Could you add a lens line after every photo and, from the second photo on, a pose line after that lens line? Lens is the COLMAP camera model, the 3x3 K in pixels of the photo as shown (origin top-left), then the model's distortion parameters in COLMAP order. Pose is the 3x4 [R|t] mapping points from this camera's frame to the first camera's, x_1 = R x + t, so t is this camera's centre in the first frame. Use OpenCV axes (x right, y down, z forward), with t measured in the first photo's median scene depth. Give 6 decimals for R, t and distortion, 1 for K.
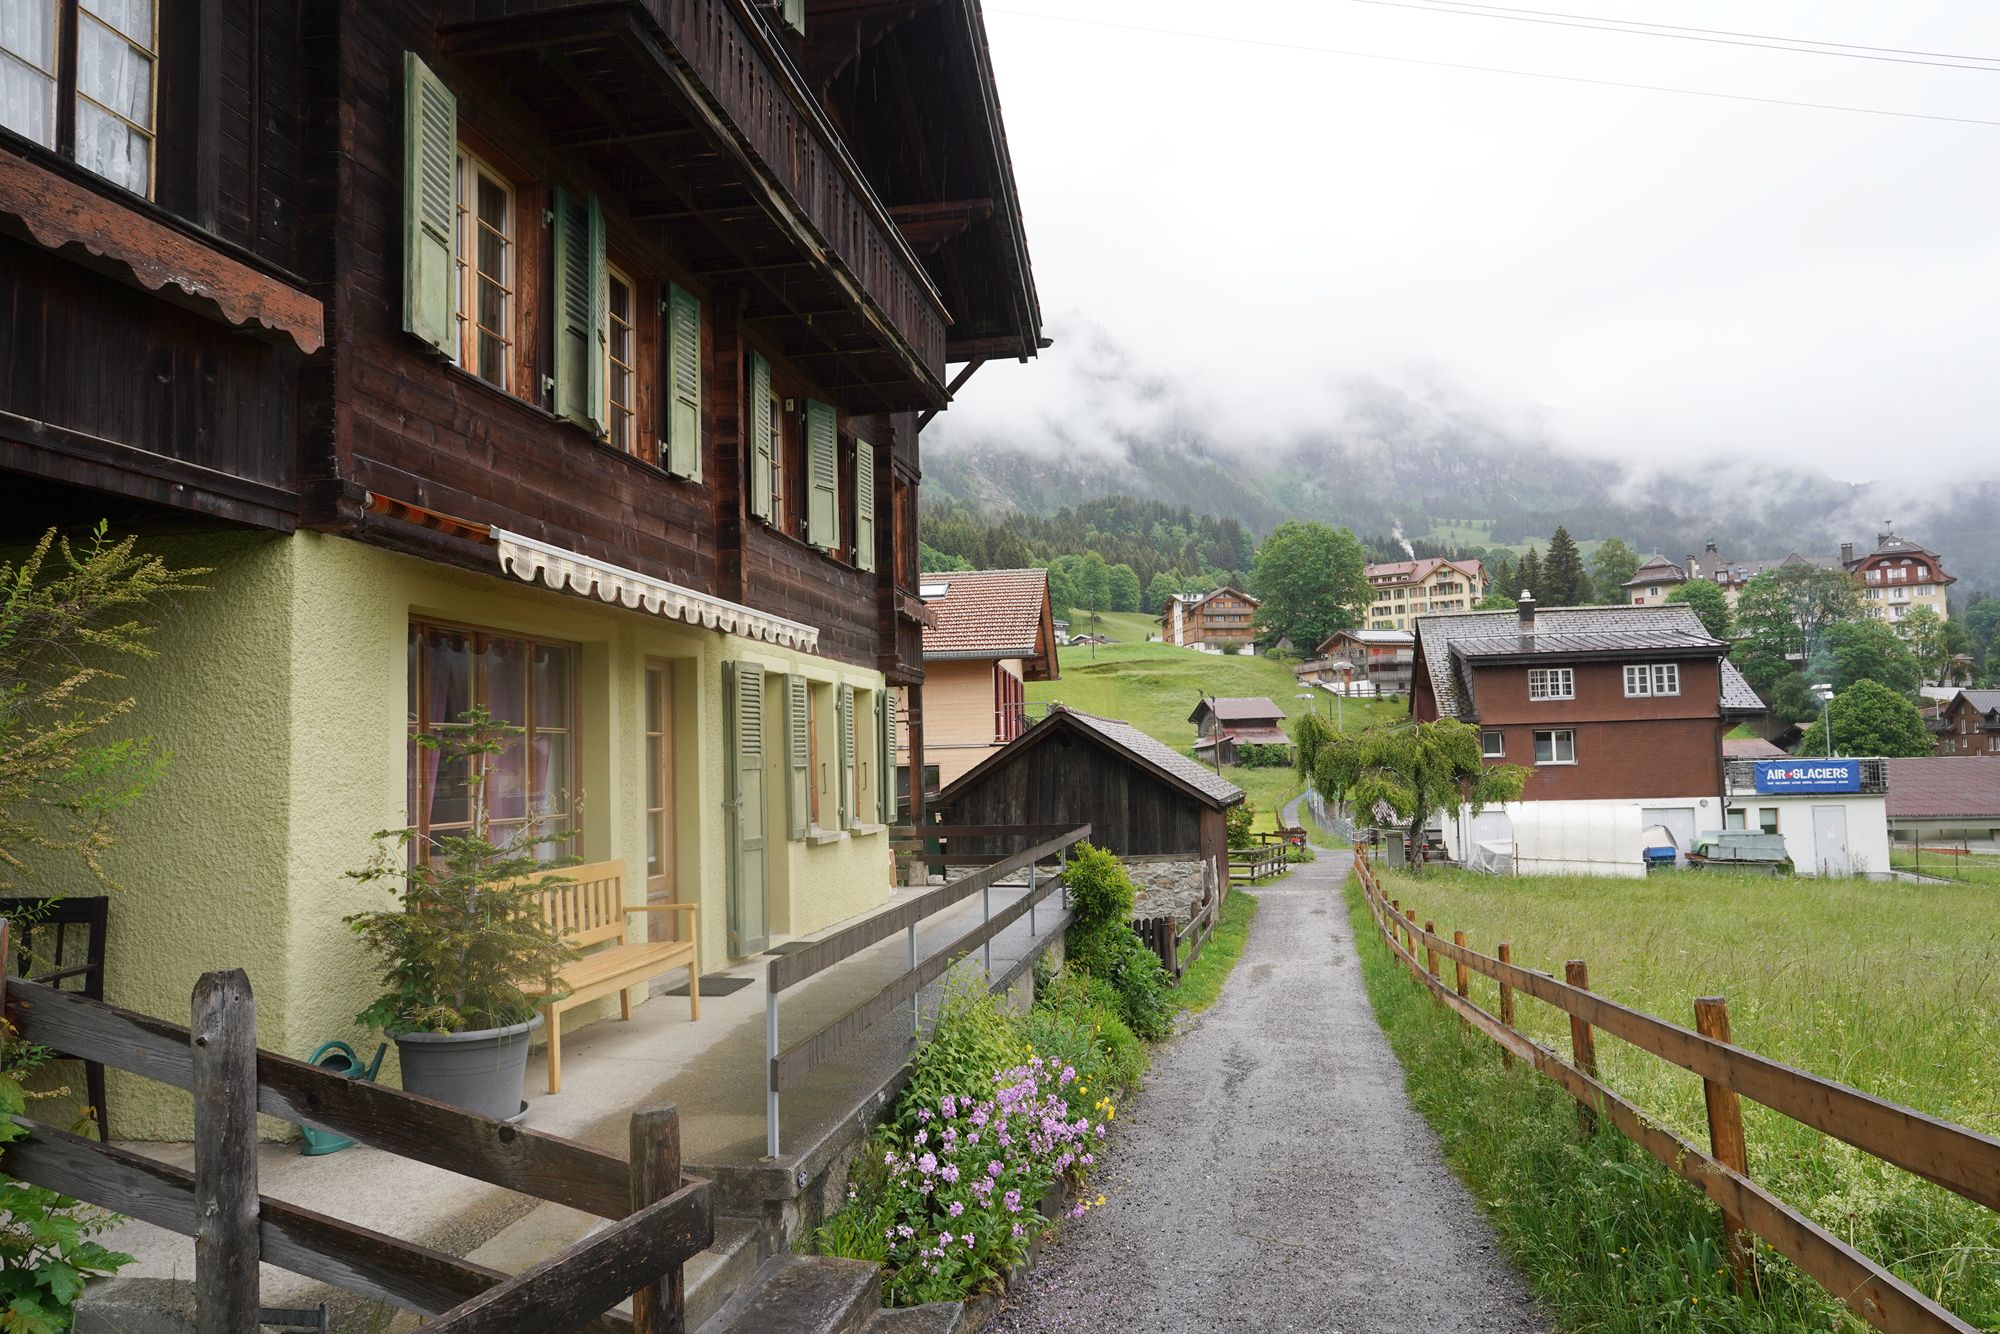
lens RADIAL K [[1310.8, 0, 998.7], [0, 1310.8, 669.2], [0, 0, 1]] dist [-0.027068, 0.025749]
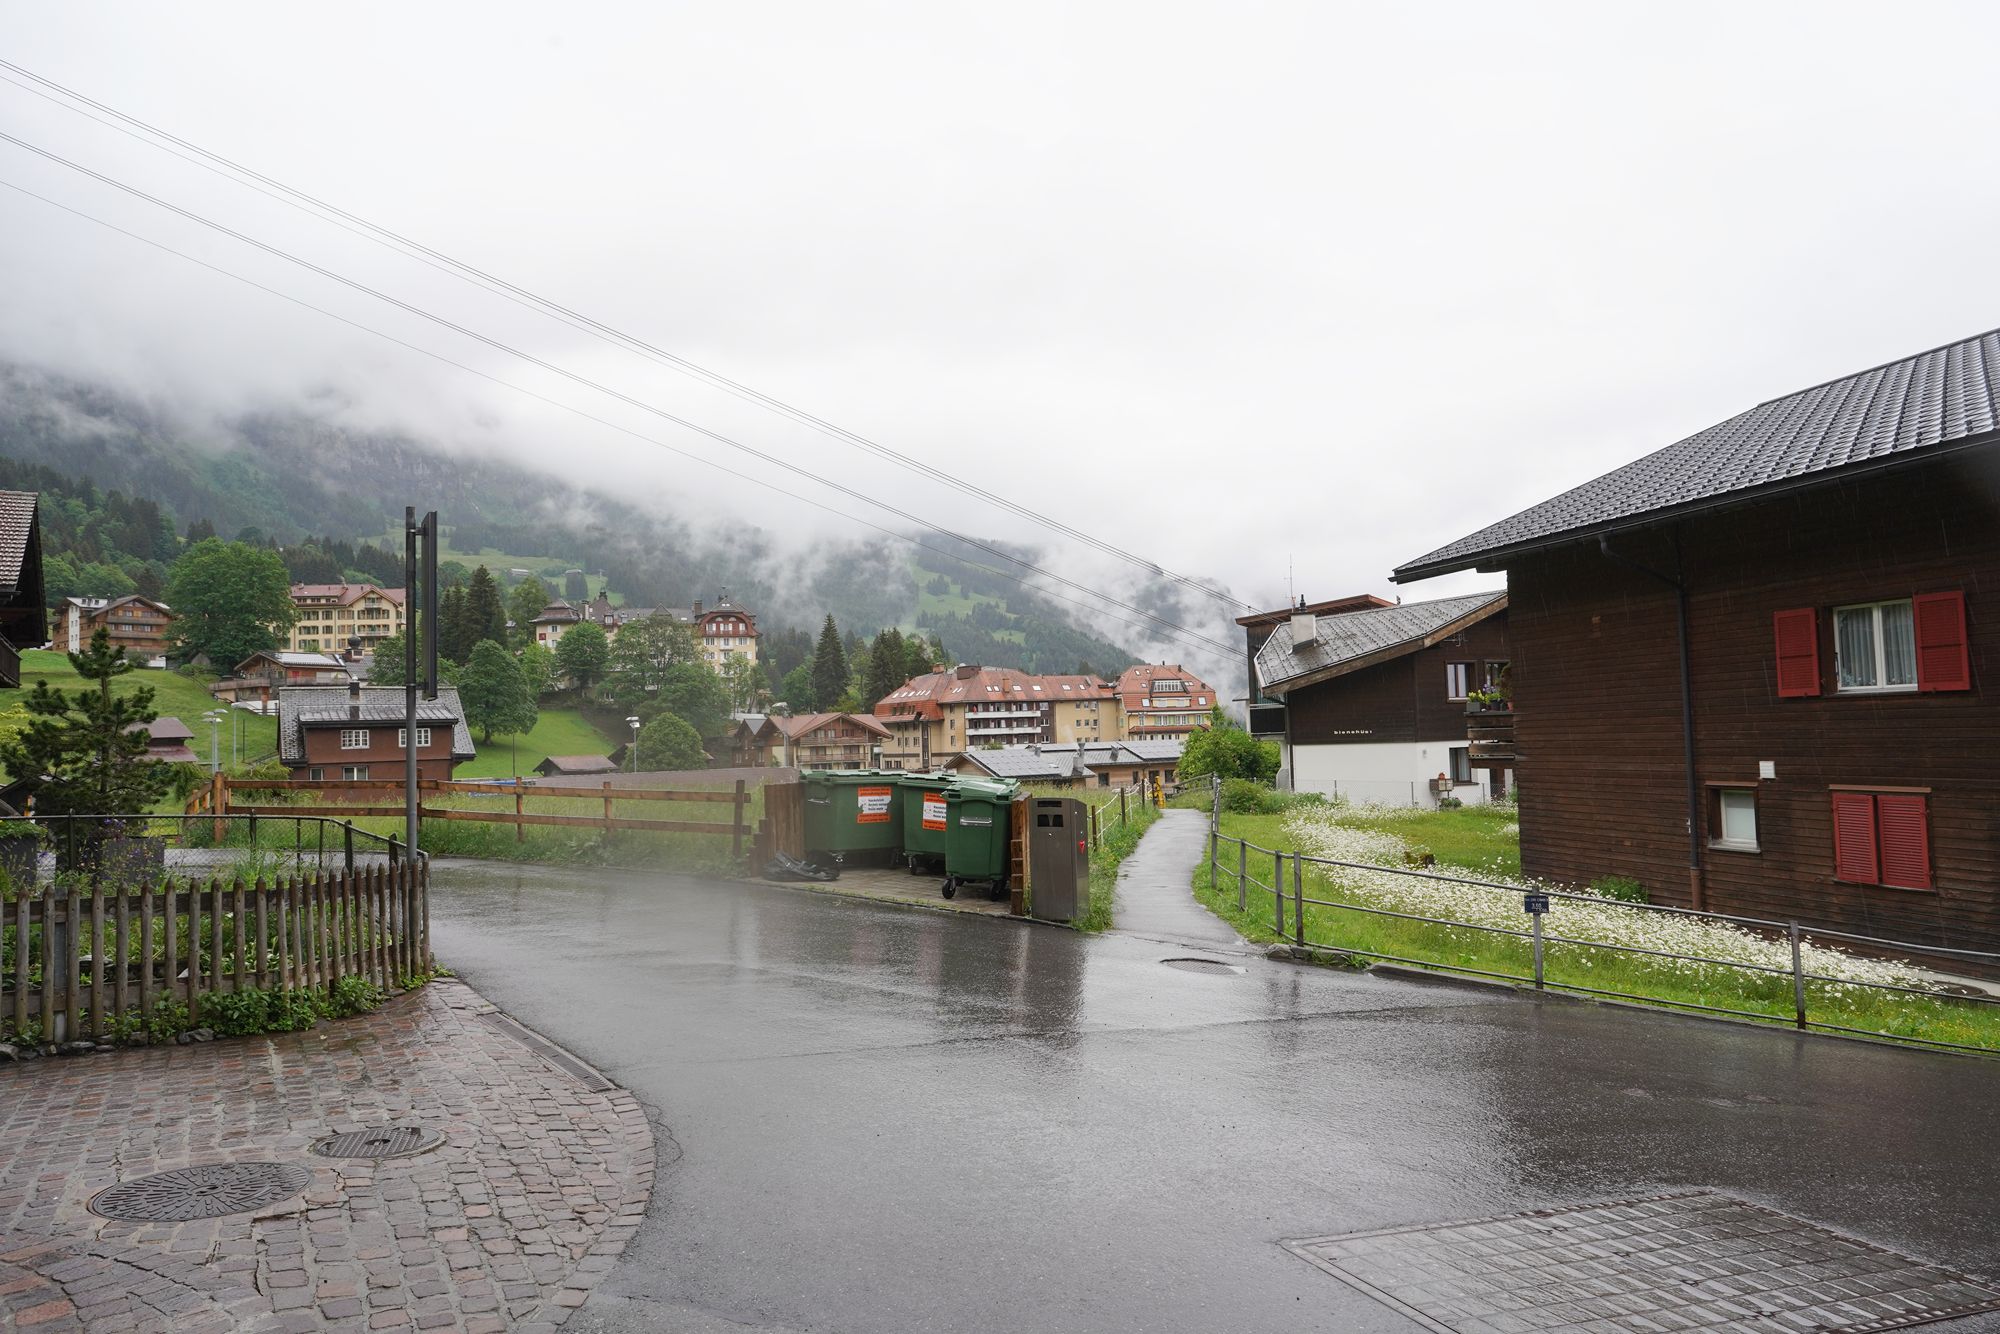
lens RADIAL K [[1310.8, 0, 998.7], [0, 1310.8, 669.2], [0, 0, 1]] dist [-0.027068, 0.025749]
pose [[0.725129, 0.038354, 0.687544, -0.029448], [-0.035708, 0.999199, -0.018079, -0.016925], [-0.687686, -0.011441, 0.725918, -0.172276]]
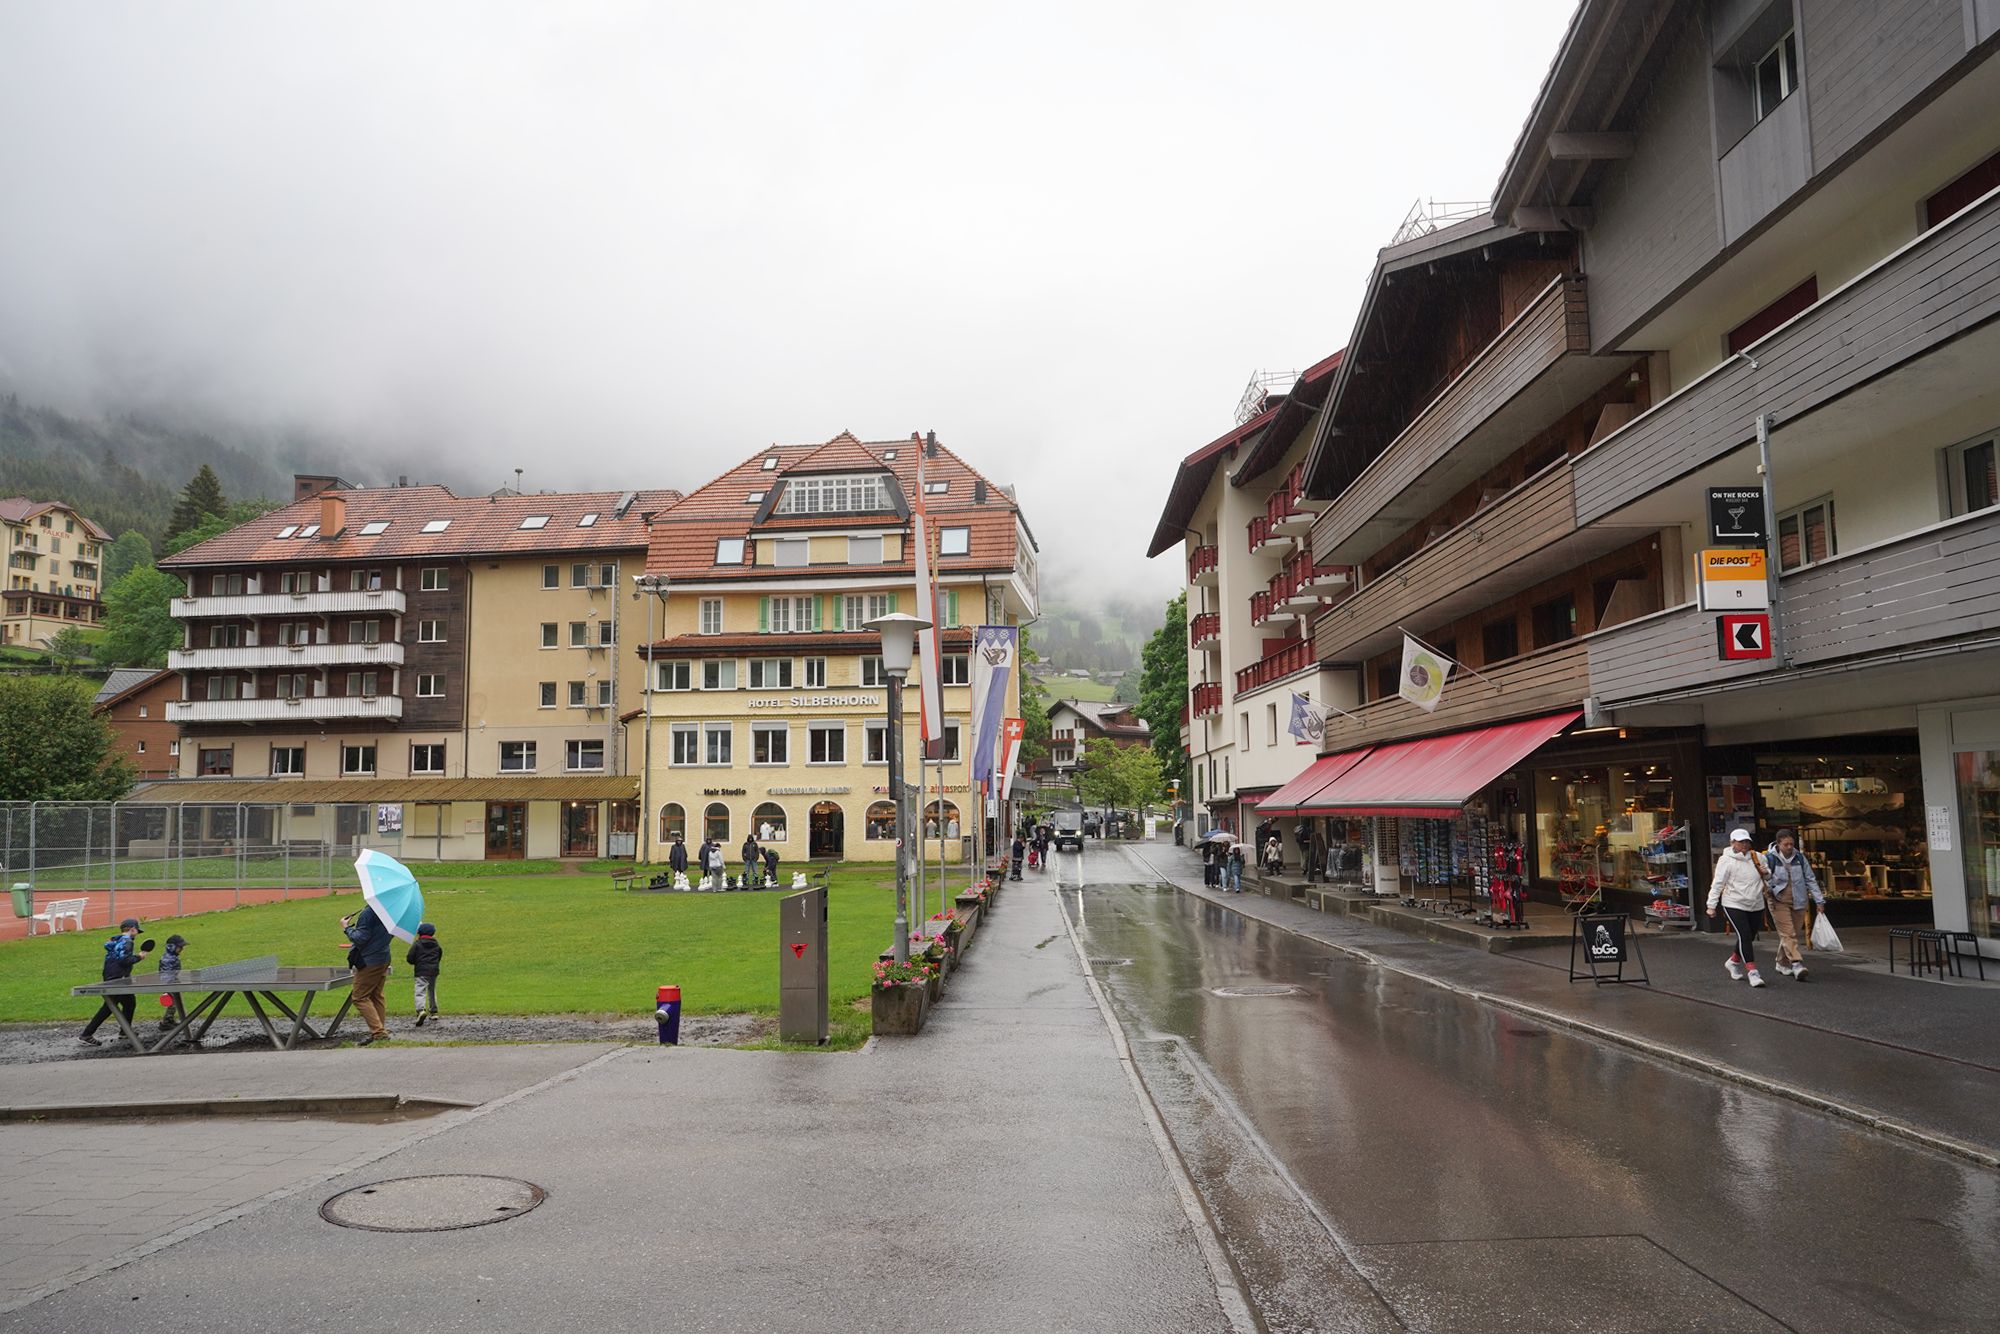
lens RADIAL K [[1347.9, 0, 1000.0], [0, 1347.9, 667.0], [0, 0, 1]] dist [-0.028581, 0.029027]
pose [[0.955917, 0.044217, 0.290290, 0.771605], [-0.030954, 0.998263, -0.050127, 0.027222], [-0.292002, 0.038932, 0.955625, 0.212203]]
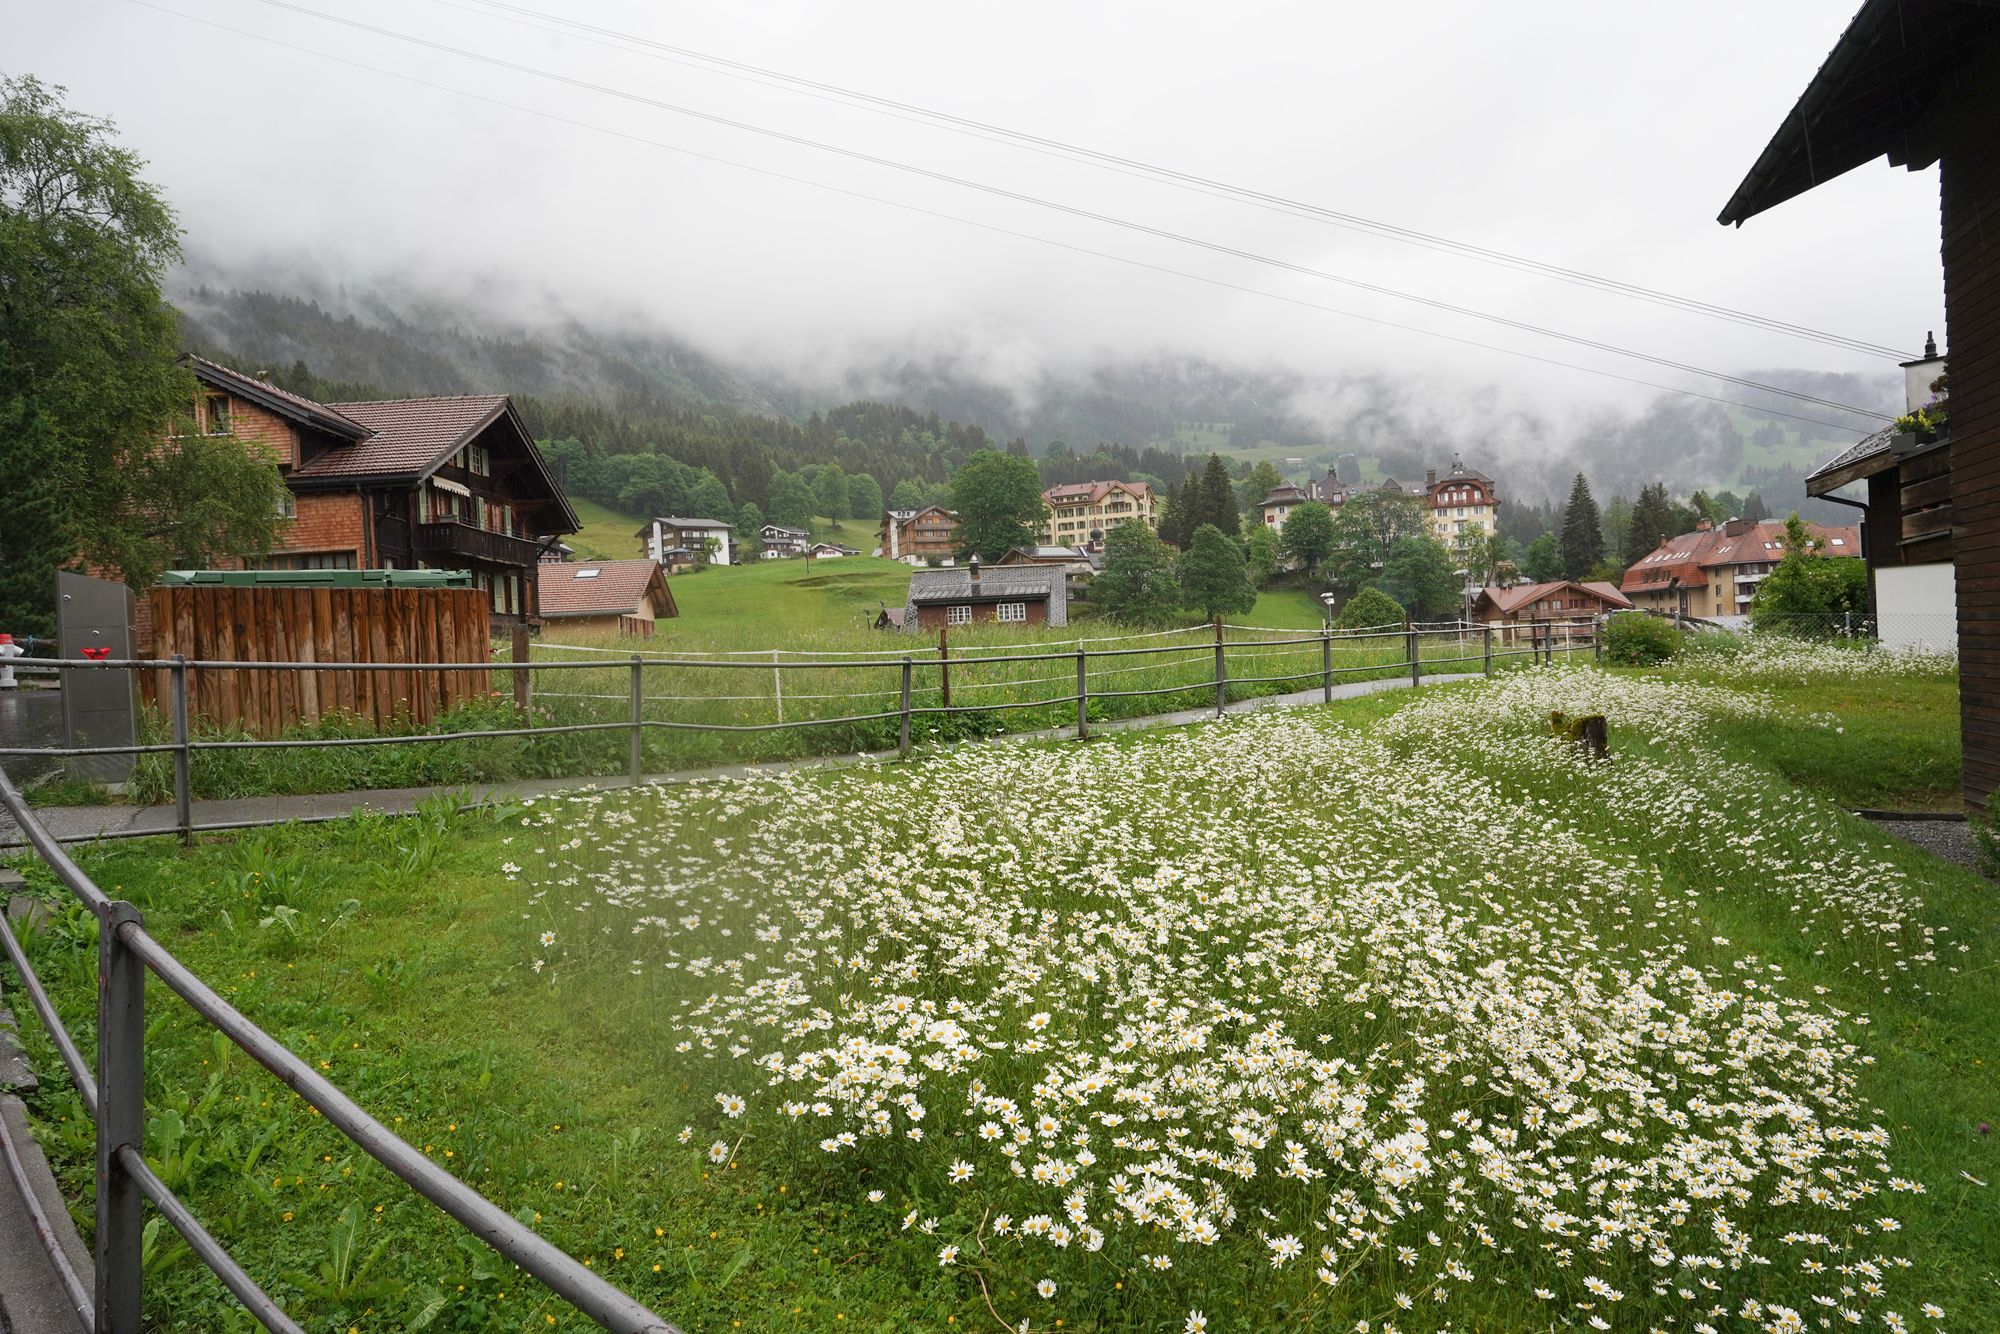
lens RADIAL K [[1310.8, 0, 998.7], [0, 1310.8, 669.2], [0, 0, 1]] dist [-0.027068, 0.025749]
pose [[0.984444, -0.024874, 0.173931, 0.035171], [0.011393, 0.996882, 0.078081, -0.011686], [-0.175331, -0.074885, 0.981657, -0.167825]]
